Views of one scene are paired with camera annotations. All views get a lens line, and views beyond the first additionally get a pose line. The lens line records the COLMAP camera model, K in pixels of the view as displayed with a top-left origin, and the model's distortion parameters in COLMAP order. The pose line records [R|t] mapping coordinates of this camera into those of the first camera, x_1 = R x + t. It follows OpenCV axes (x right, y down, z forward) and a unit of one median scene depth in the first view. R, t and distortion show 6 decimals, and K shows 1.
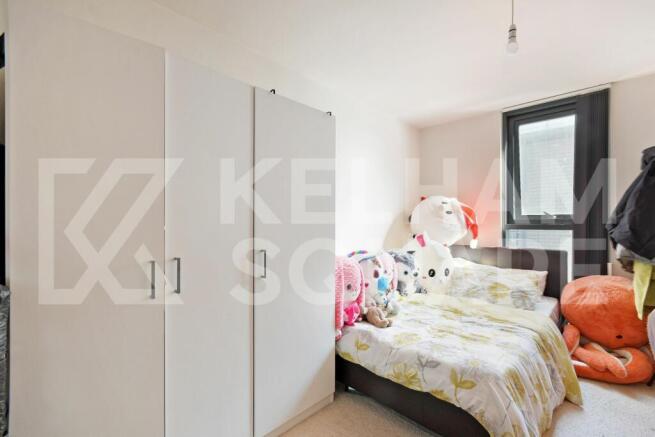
lens RADIAL K [[289.4, 0, 326.7], [0, 289.4, 219.6], [0, 0, 1]] dist [-0.010670, -0.003324]
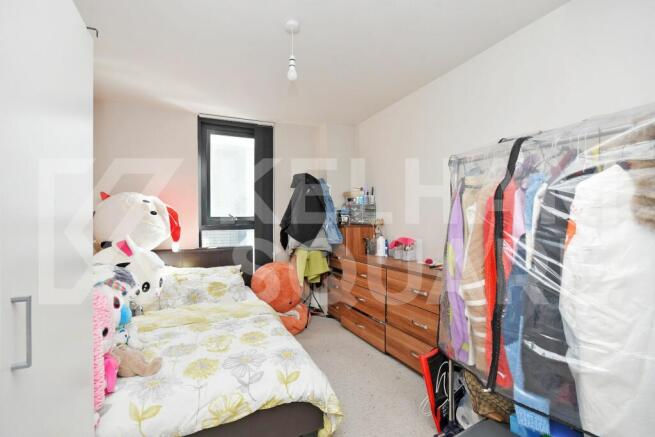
lens RADIAL K [[289.4, 0, 325.9], [0, 289.4, 220.1], [0, 0, 1]] dist [-0.010670, -0.003324]
pose [[0.357789, 0.000806, 0.933802, -0.212237], [0.004727, 0.999985, -0.002674, 0.001147], [-0.933791, 0.005371, 0.357780, 0.235355]]
